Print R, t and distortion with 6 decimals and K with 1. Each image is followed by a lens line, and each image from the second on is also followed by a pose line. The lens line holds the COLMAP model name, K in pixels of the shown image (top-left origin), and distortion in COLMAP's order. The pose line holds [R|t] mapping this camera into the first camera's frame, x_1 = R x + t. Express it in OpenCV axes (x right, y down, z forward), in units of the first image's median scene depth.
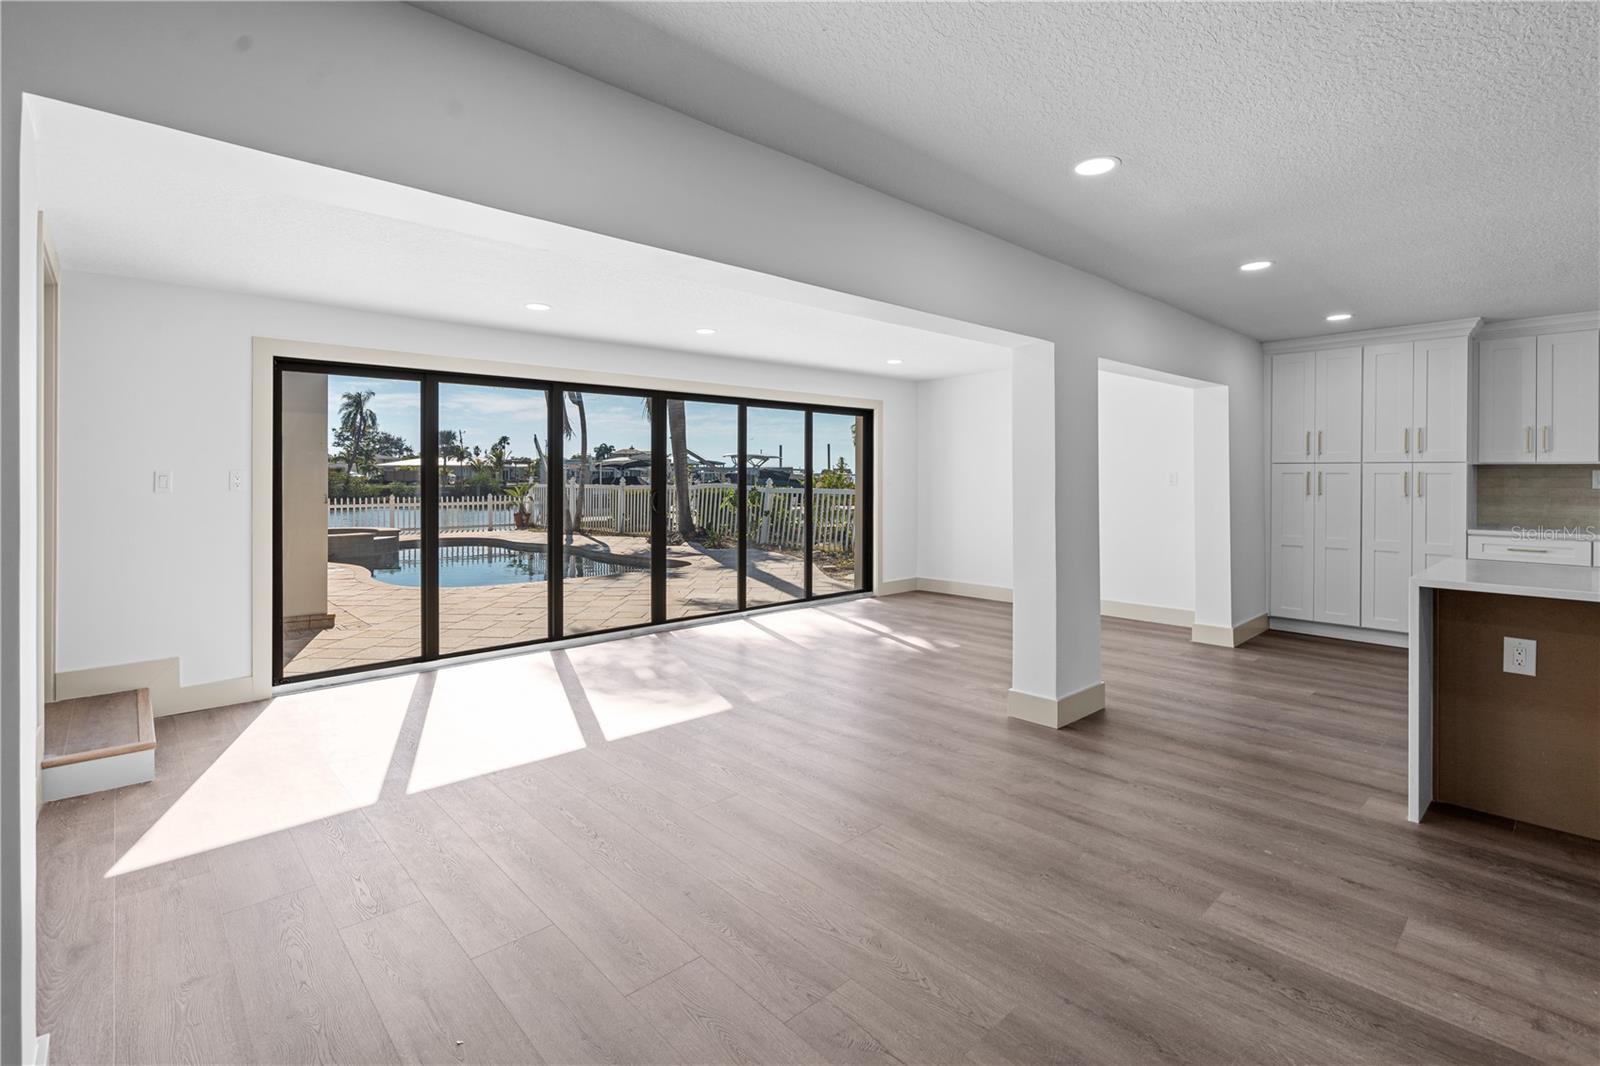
lens RADIAL K [[740.1, 0, 807.7], [0, 740.1, 478.0], [0, 0, 1]] dist [0.008696, 0.000259]
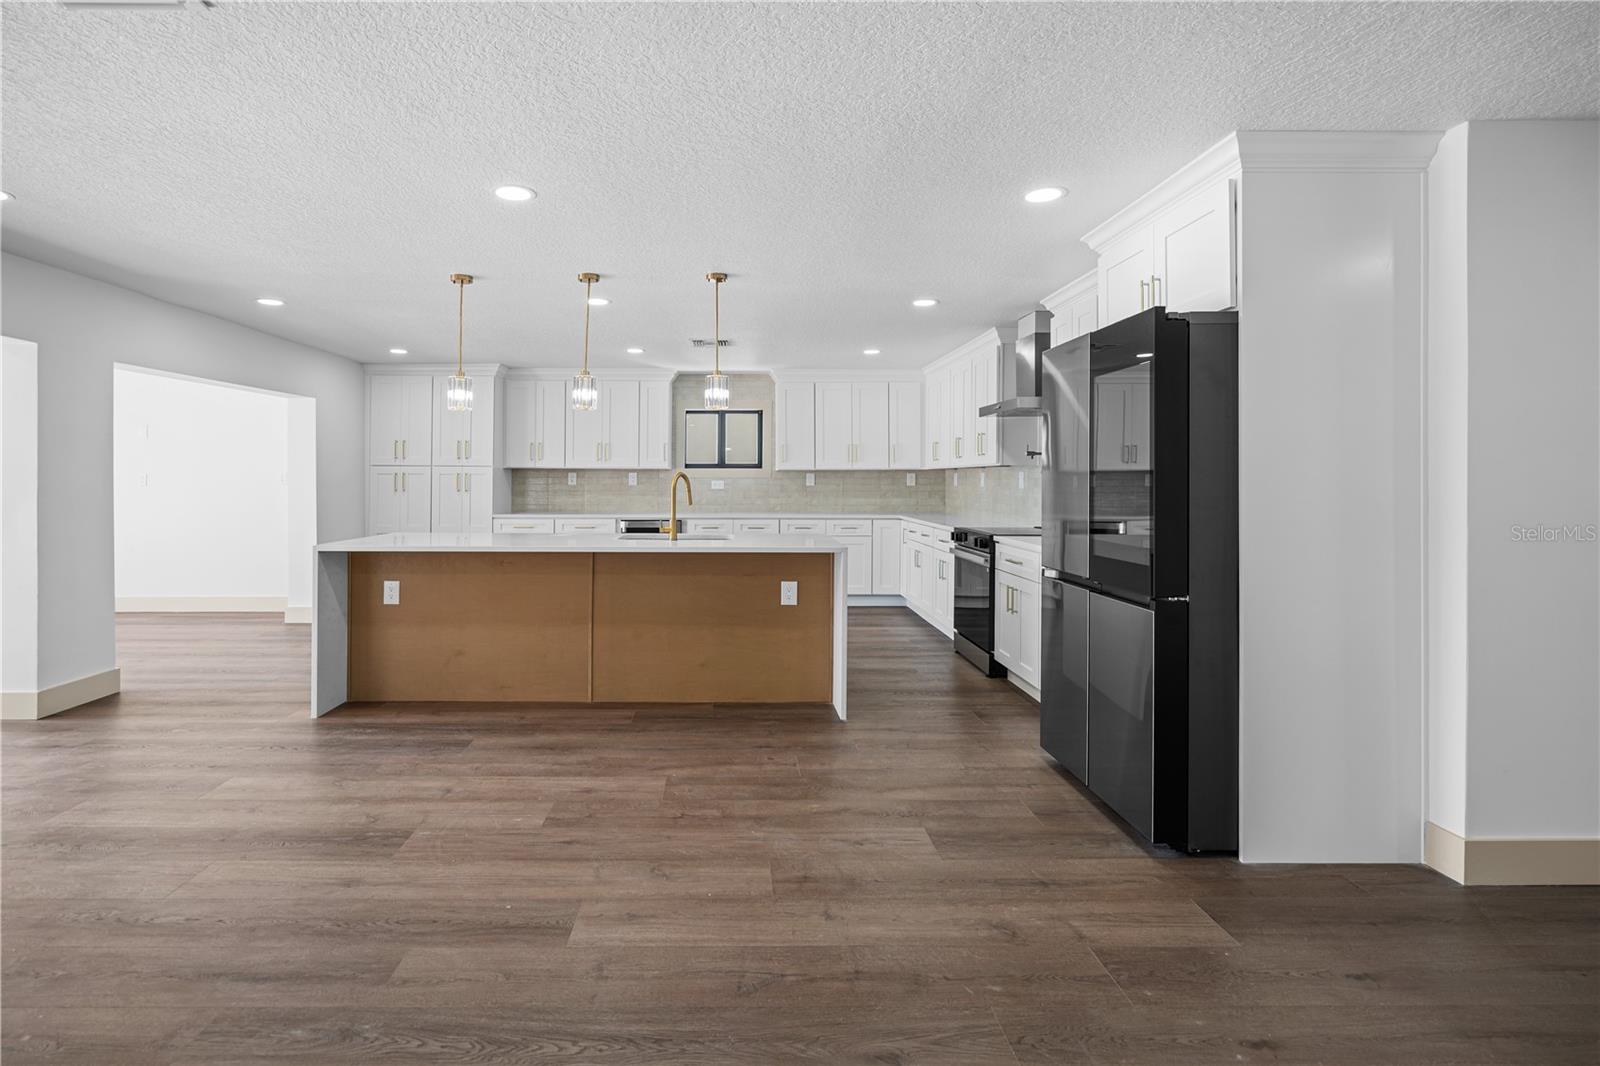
lens RADIAL K [[754.8, 0, 744.3], [0, 754.8, 471.0], [0, 0, 1]] dist [-0.000921, 0.000277]
pose [[0.688148, 0.008991, 0.725515, 0.183691], [0.001451, 0.999904, -0.013767, 0.007746], [-0.725569, 0.010526, 0.688069, -0.319563]]
